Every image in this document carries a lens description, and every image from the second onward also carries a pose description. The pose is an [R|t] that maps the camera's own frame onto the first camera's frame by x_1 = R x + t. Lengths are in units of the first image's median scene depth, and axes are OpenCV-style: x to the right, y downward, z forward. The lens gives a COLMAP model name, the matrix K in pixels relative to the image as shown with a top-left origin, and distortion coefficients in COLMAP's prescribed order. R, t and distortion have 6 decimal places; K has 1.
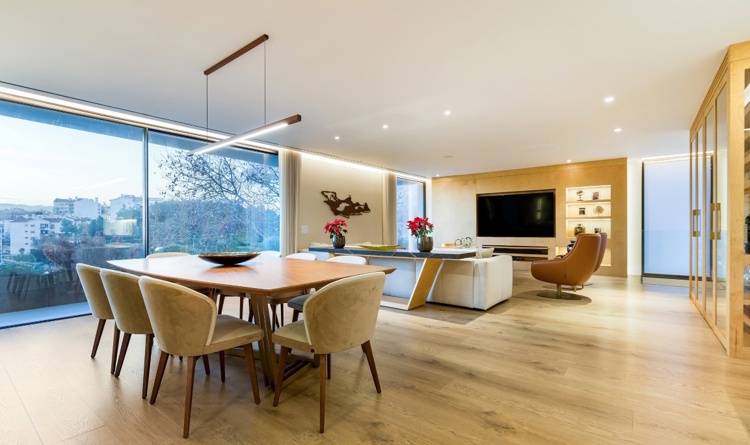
lens RADIAL K [[342.5, 0, 375.0], [0, 342.5, 222.5], [0, 0, 1]] dist [0.001265, 0.000330]
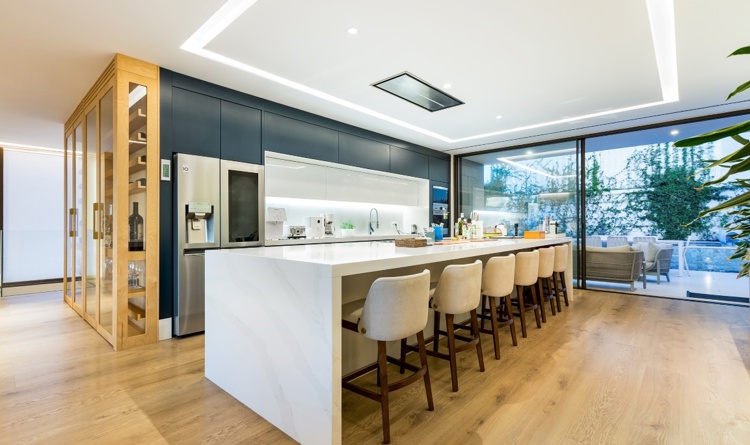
lens RADIAL K [[353.0, 0, 375.0], [0, 353.0, 222.5], [0, 0, 1]] dist [0.003620, 0.000661]
pose [[0.076290, 0.012702, 0.997005, 0.013901], [-0.014770, 0.999824, -0.011608, 0.001938], [-0.996976, -0.013841, 0.076464, 0.085847]]
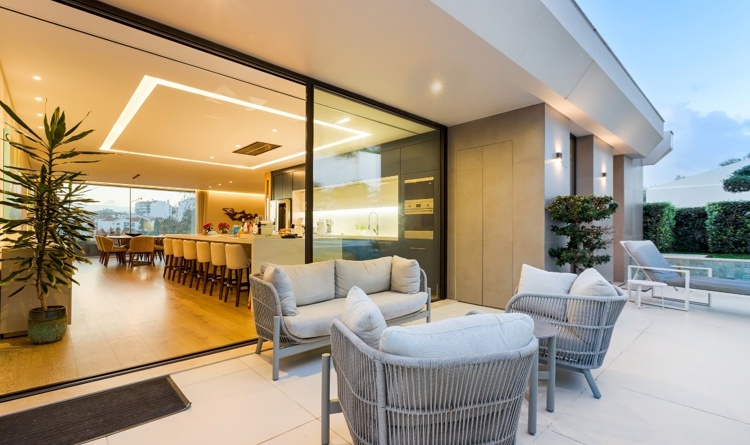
lens RADIAL K [[342.5, 0, 375.0], [0, 342.5, 222.5], [0, 0, 1]] dist [0.001265, 0.000330]
pose [[0.988968, 0.007570, -0.147936, 3.086154], [-0.007822, 0.999969, -0.001120, -0.041172], [0.147923, 0.002264, 0.988996, -2.587021]]
